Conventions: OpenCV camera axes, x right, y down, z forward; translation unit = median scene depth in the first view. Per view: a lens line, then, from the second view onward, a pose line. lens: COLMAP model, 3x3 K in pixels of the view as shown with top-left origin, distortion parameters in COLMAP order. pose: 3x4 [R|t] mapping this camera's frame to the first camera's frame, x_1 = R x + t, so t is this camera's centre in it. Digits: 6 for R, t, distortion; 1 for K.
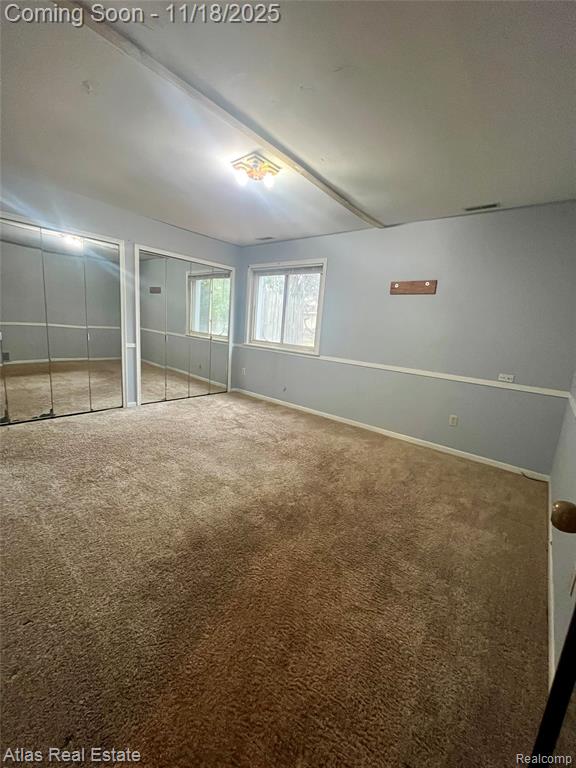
lens RADIAL K [[308.3, 0, 291.1], [0, 308.3, 380.8], [0, 0, 1]] dist [-0.002101, -0.000413]
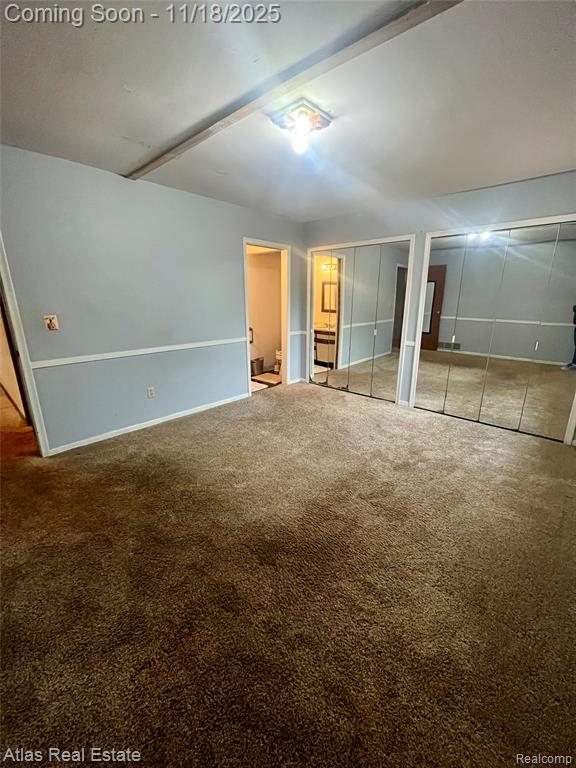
lens RADIAL K [[308.3, 0, 291.1], [0, 308.3, 380.8], [0, 0, 1]] dist [-0.002101, -0.000413]
pose [[-0.037871, 0.192150, -0.980634, 0.493614], [-0.185579, 0.962915, 0.195845, -0.130696], [0.981899, 0.189402, -0.000808, 0.702084]]
